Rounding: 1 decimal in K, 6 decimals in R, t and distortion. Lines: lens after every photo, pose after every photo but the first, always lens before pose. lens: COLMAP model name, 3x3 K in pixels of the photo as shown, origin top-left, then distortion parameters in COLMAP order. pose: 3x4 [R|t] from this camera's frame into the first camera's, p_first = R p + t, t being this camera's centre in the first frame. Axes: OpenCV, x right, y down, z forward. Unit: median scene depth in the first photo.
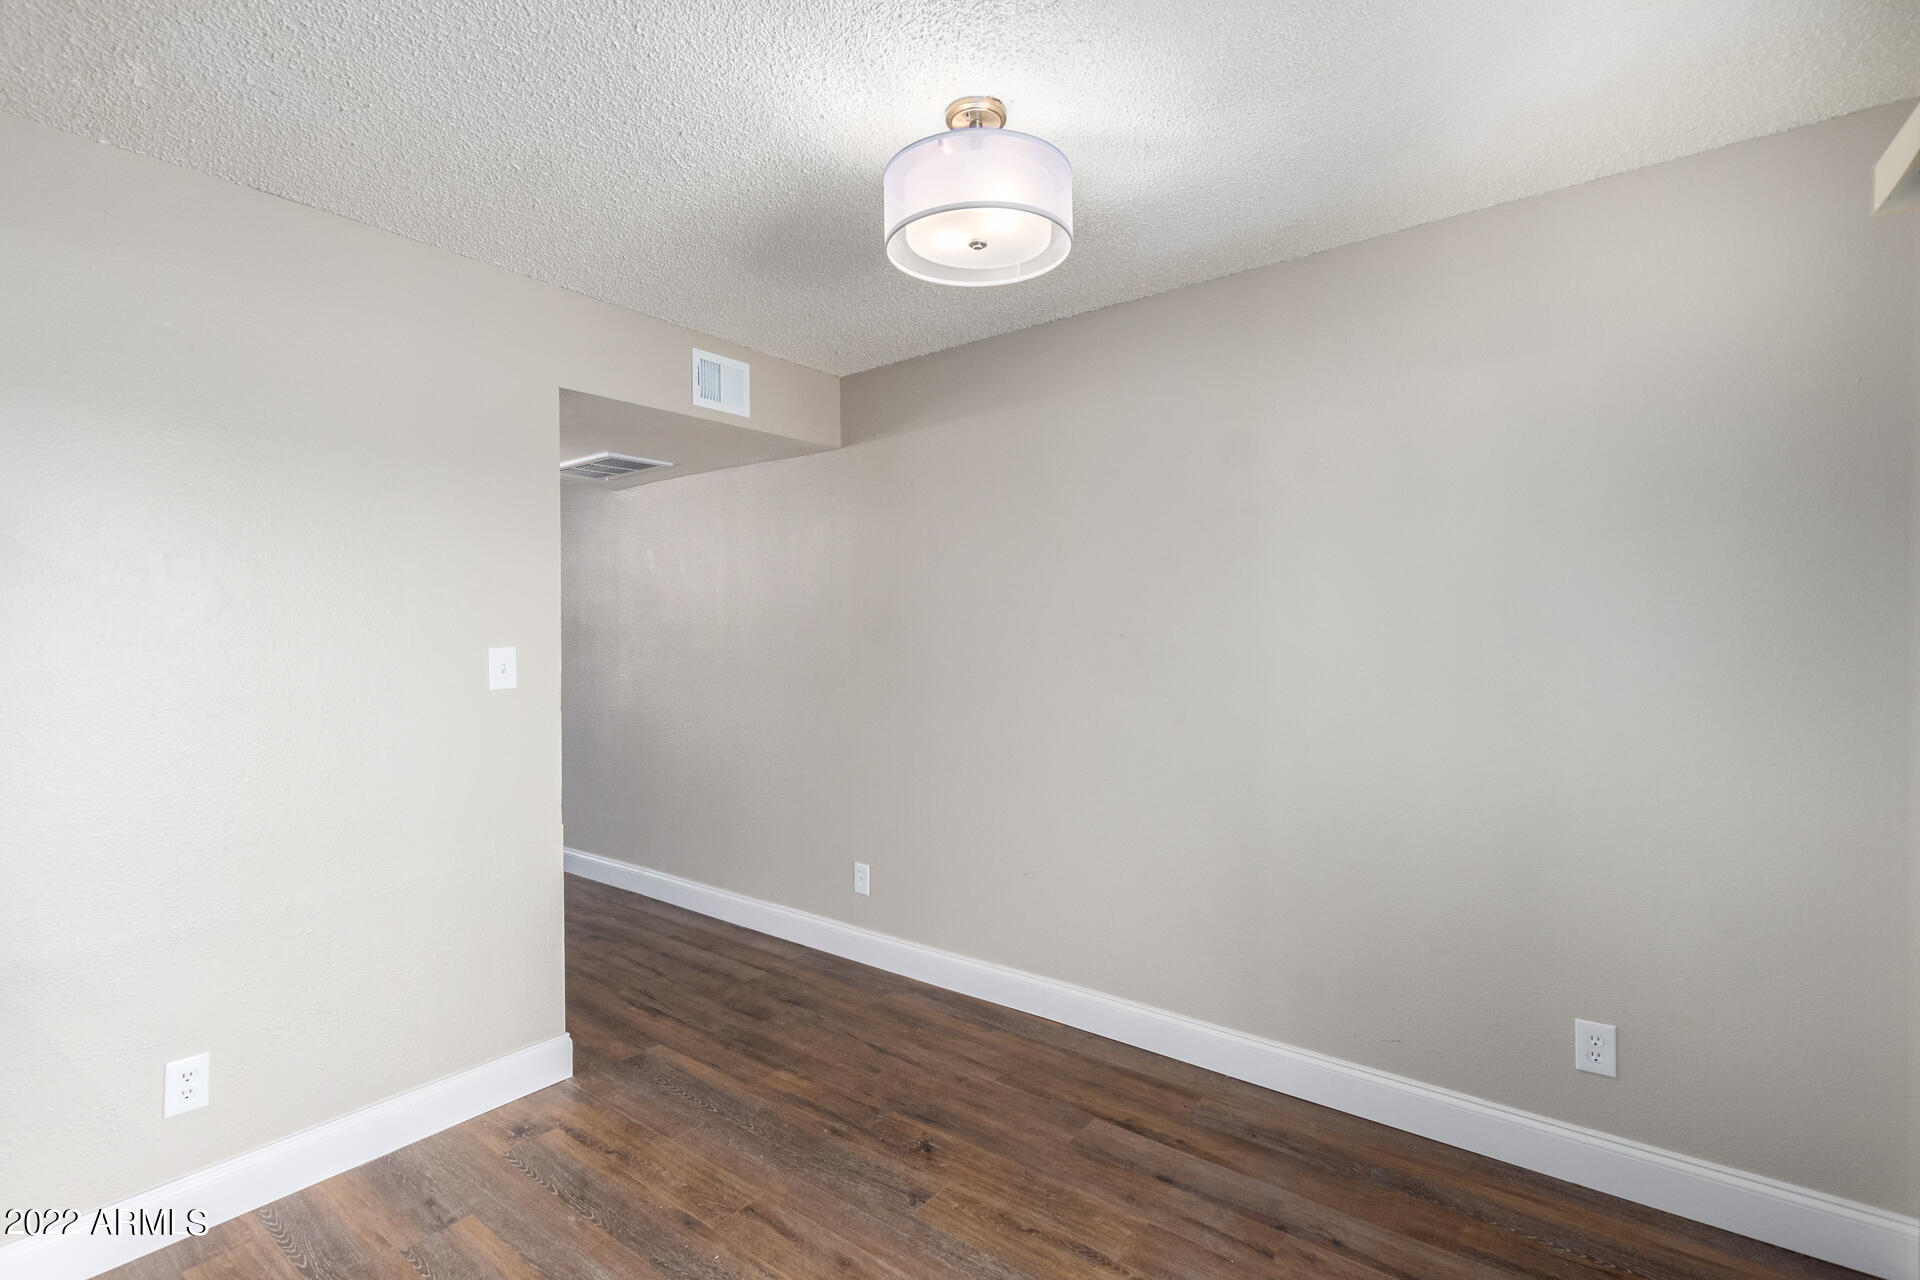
lens RADIAL K [[880.3, 0, 1029.3], [0, 880.3, 633.9], [0, 0, 1]] dist [0.008183, -0.004980]
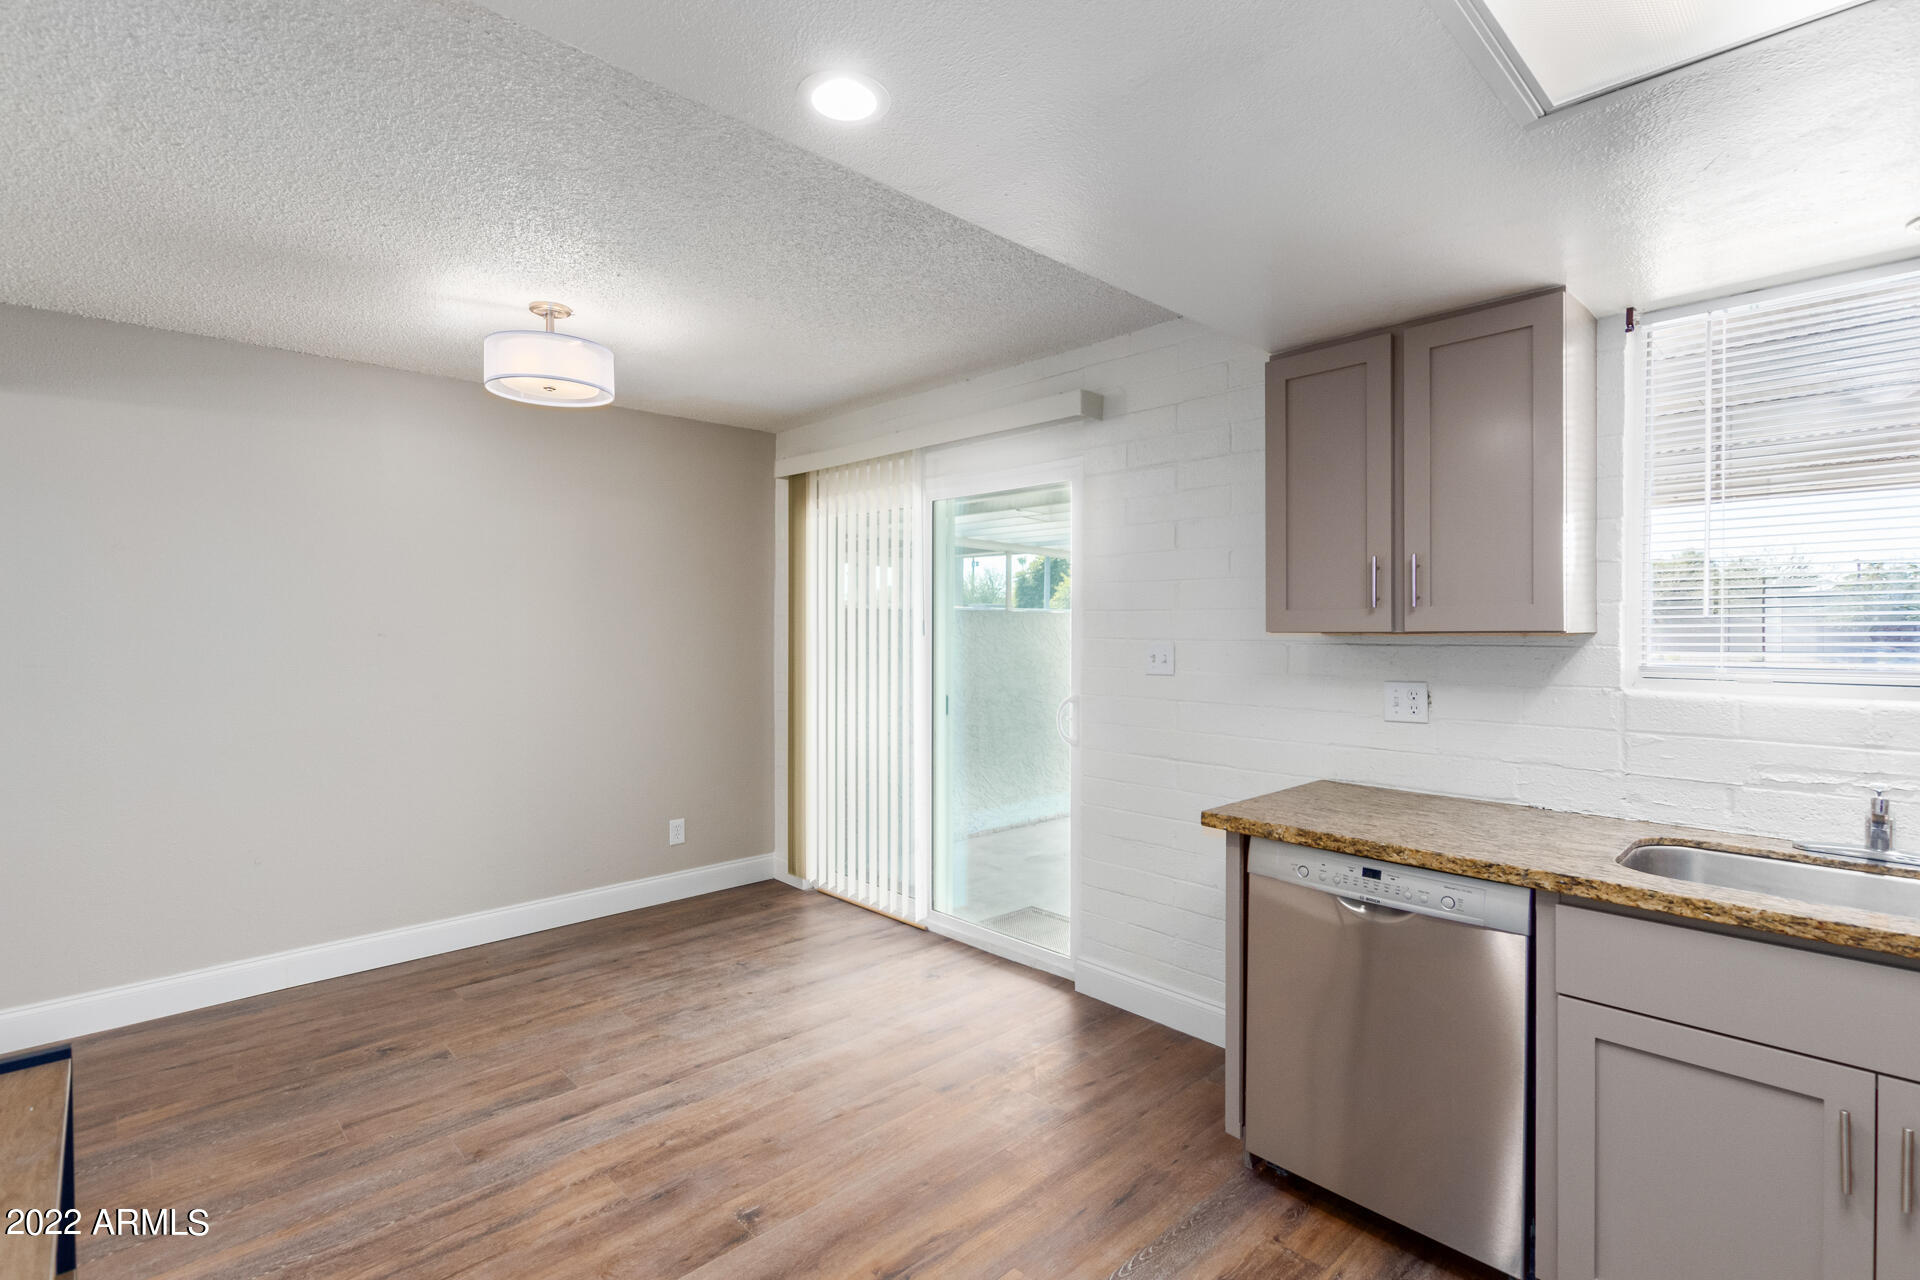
lens RADIAL K [[891.7, 0, 896.0], [0, 891.7, 623.9], [0, 0, 1]] dist [0.005047, -0.001656]
pose [[0.220005, 0.011430, 0.975432, -1.133858], [0.010932, 0.999840, -0.014182, 0.012499], [-0.975437, 0.013784, 0.219845, 0.023185]]
